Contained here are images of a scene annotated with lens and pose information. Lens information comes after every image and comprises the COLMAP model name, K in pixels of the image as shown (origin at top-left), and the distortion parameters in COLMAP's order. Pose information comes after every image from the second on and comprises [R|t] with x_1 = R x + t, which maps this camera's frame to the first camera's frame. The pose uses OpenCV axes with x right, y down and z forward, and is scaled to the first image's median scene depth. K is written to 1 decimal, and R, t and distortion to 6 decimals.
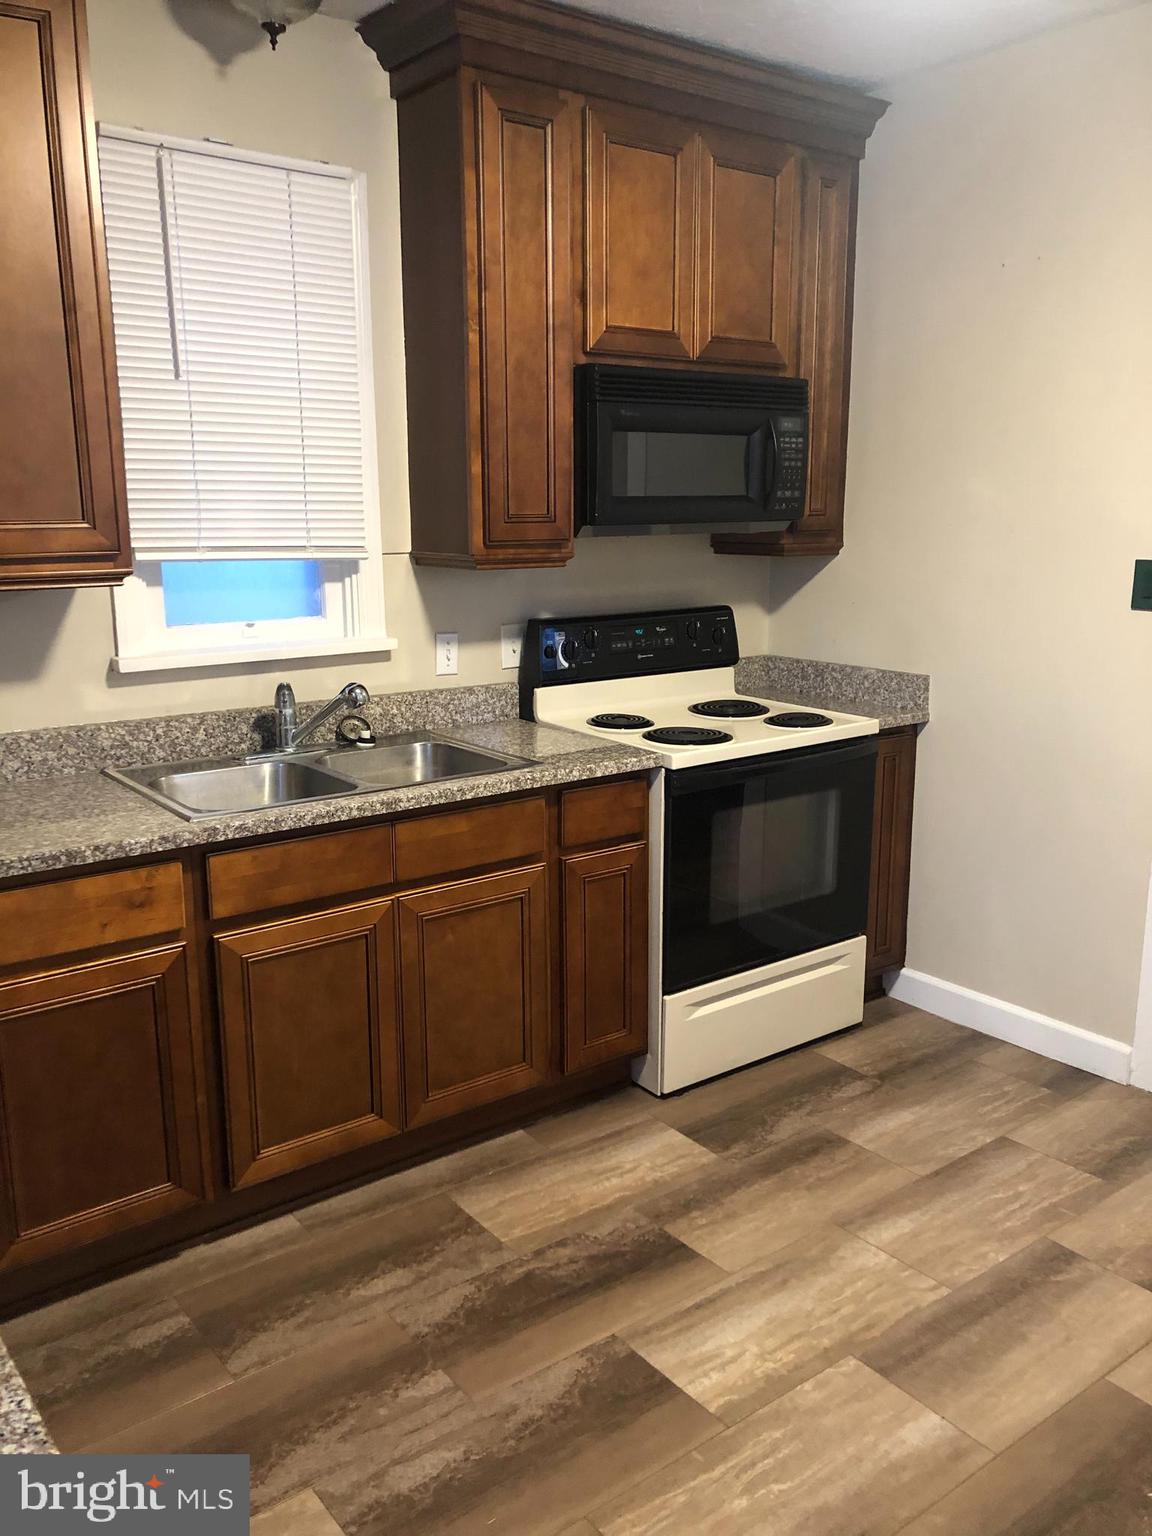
lens RADIAL K [[1260.9, 0, 583.0], [0, 1260.9, 768.9], [0, 0, 1]] dist [0.003100, 0.083543]
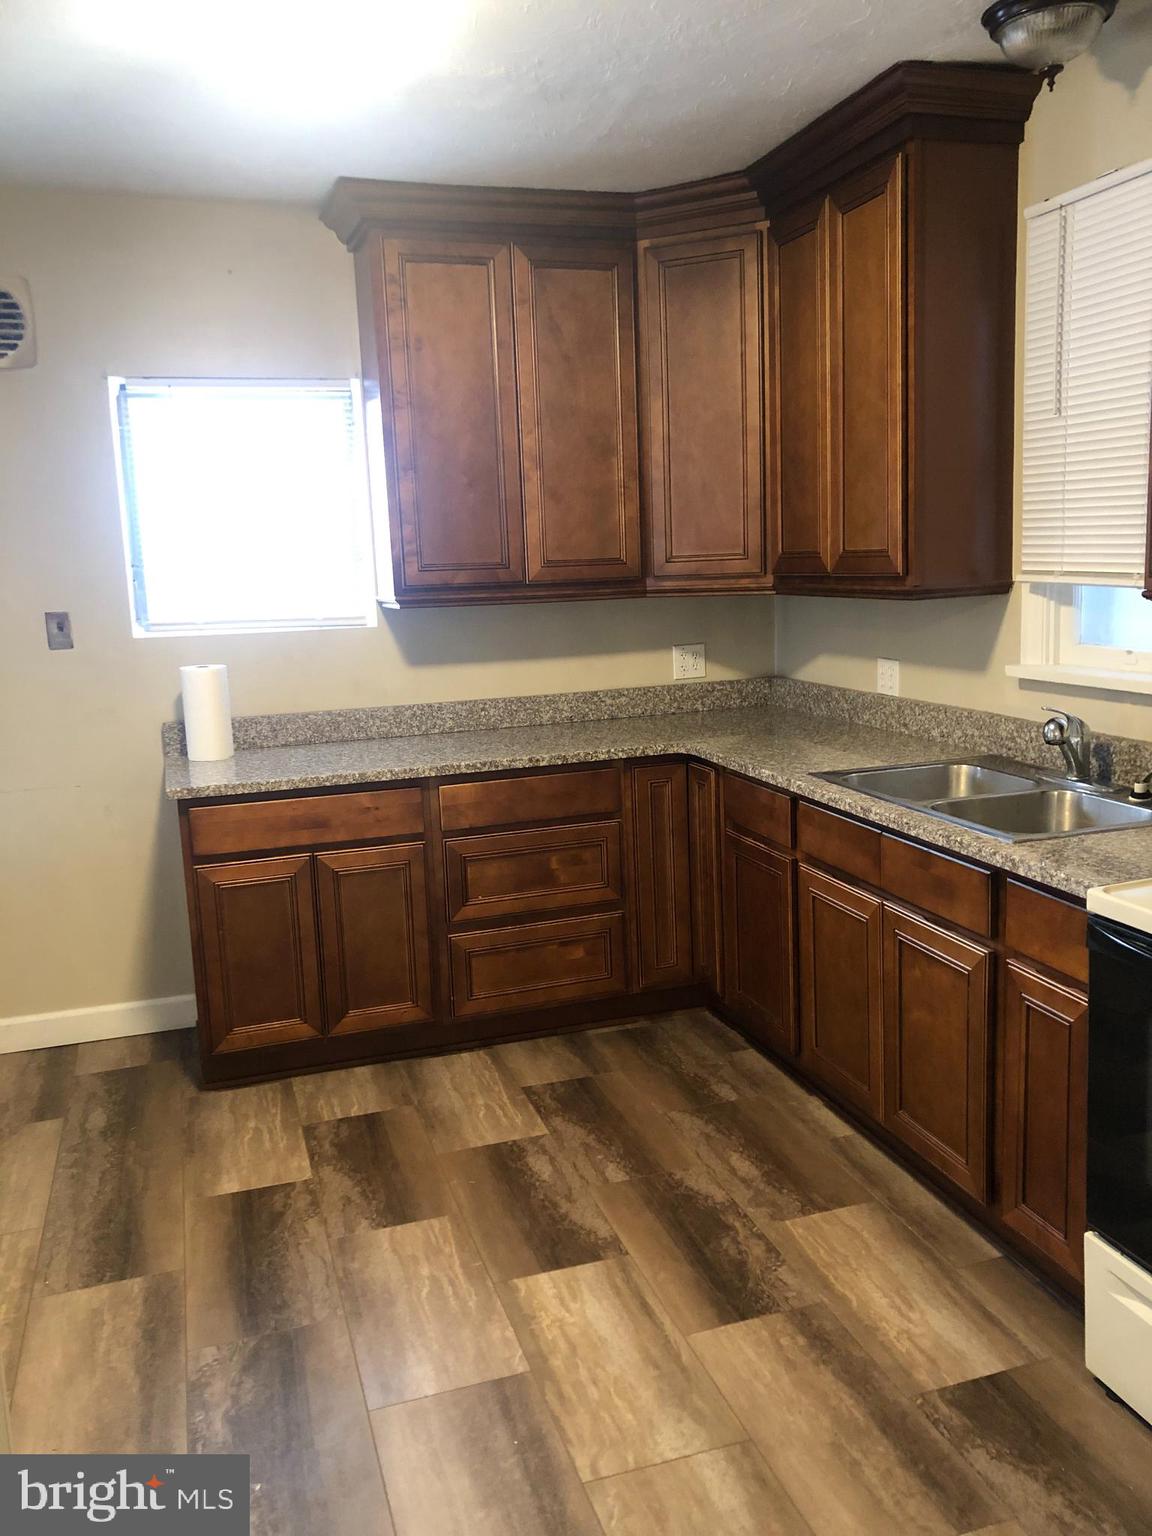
lens RADIAL K [[1260.9, 0, 583.0], [0, 1260.9, 768.9], [0, 0, 1]] dist [0.003100, 0.083543]
pose [[-0.329199, 0.180642, -0.926821, 0.945826], [-0.158580, 0.957013, 0.242853, -0.236403], [0.930849, 0.226923, -0.286401, 1.085002]]
